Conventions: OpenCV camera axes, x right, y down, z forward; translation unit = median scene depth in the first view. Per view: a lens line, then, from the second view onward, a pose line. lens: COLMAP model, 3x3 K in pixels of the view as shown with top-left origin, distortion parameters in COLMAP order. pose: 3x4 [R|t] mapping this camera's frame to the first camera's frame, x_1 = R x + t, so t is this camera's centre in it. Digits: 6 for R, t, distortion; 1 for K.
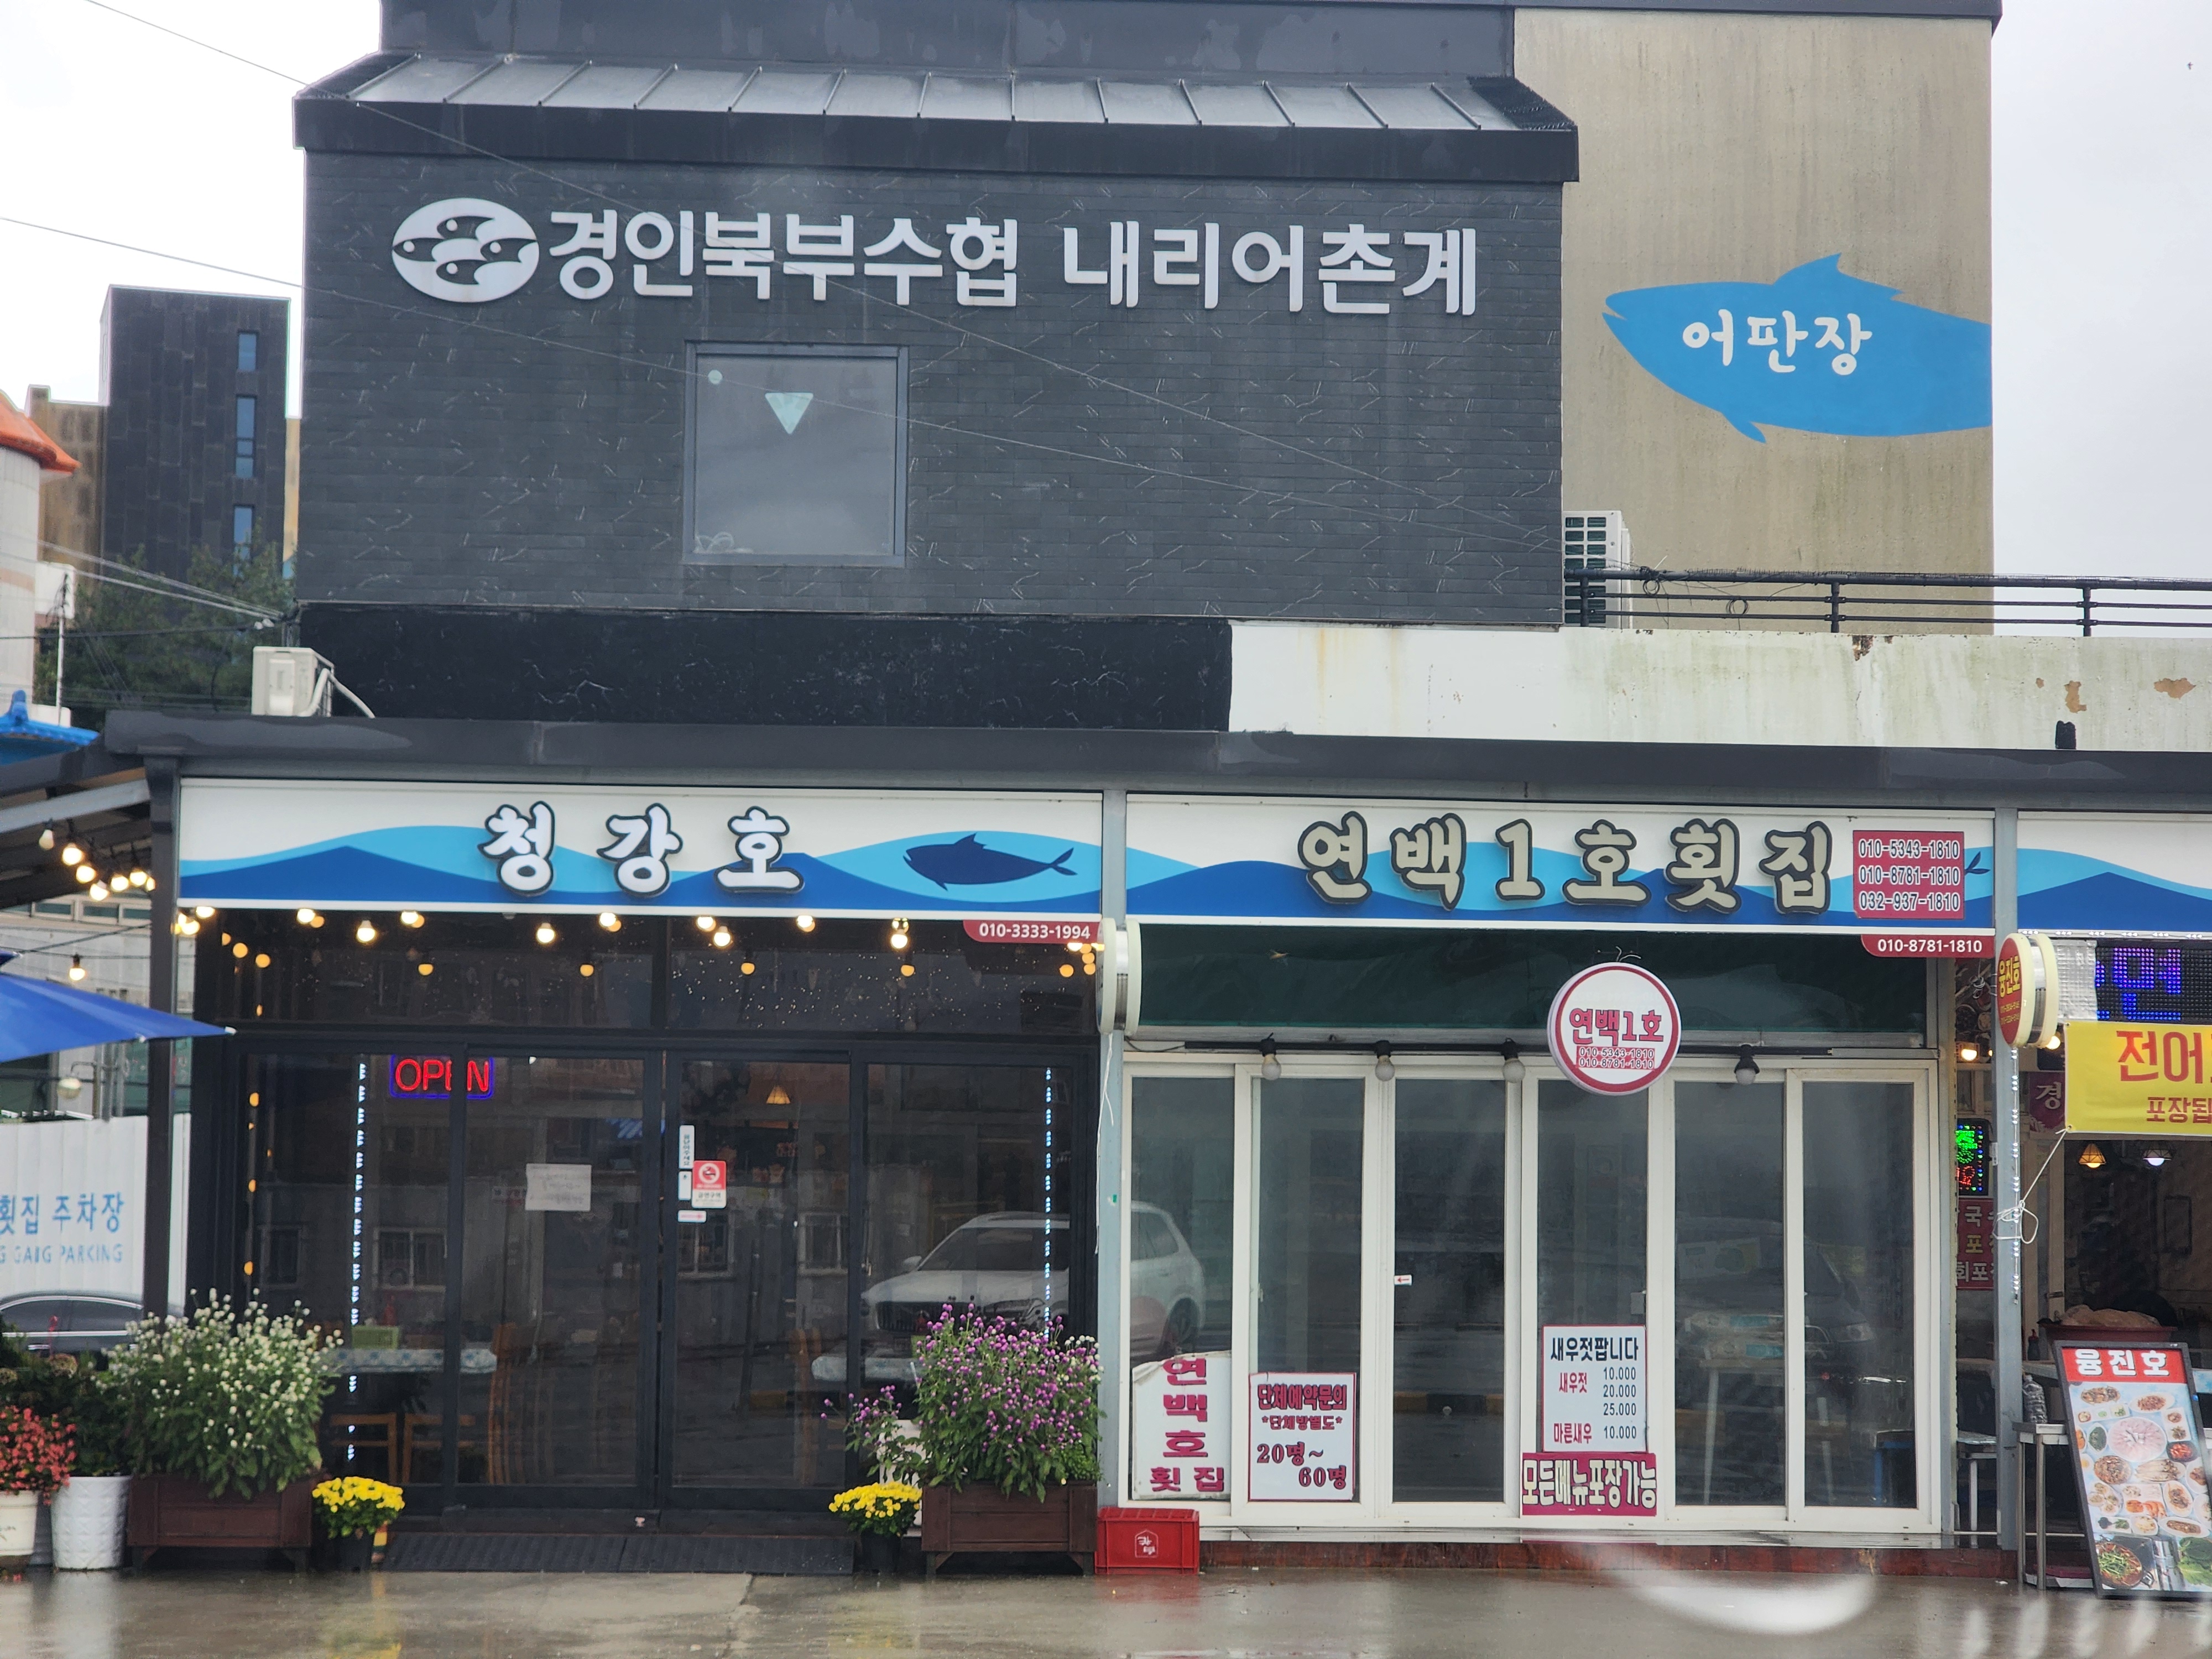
lens RADIAL K [[4365.9, 0, 1107.8], [0, 4365.9, 830.3], [0, 0, 1]] dist [0.036689, 0.000000]
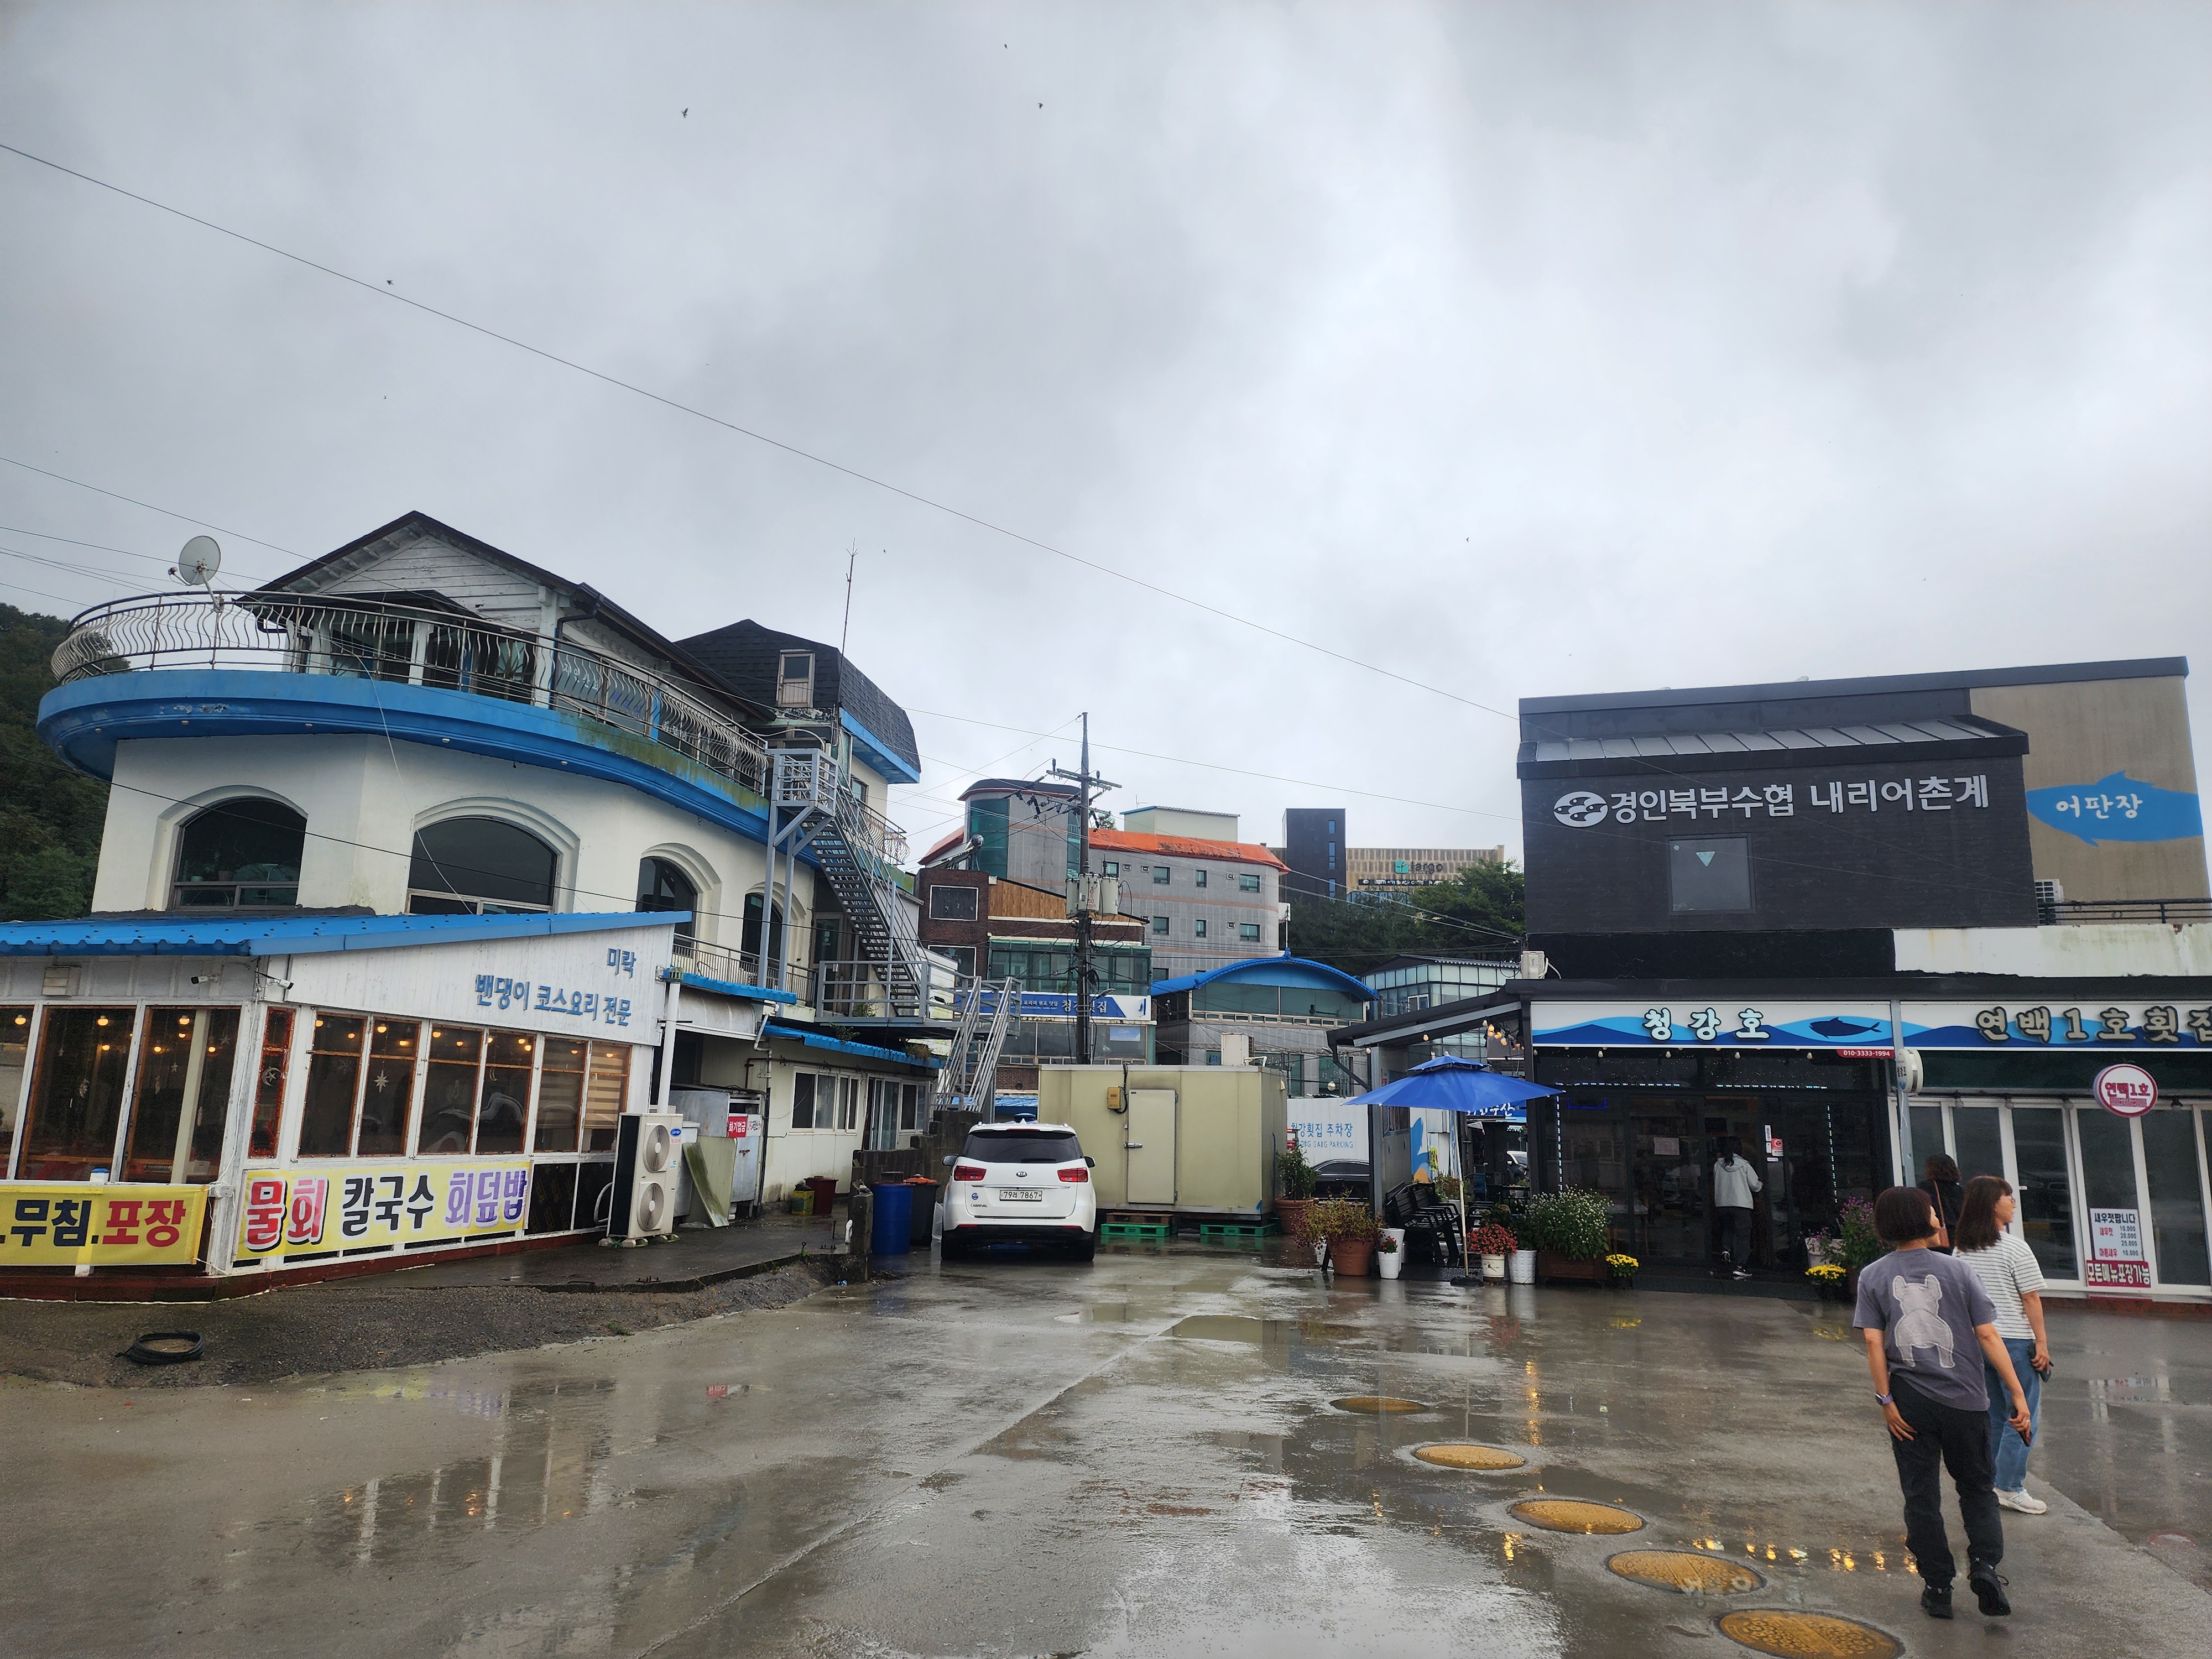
lens RADIAL K [[1500.3, 0, 1098.2], [0, 1500.3, 832.2], [0, 0, 1]] dist [0.051599, -0.029557]
pose [[0.937944, -0.061042, -0.341373, -0.106706], [0.025200, 0.993781, -0.108463, -0.018027], [0.345871, 0.093129, 0.933649, -0.033430]]
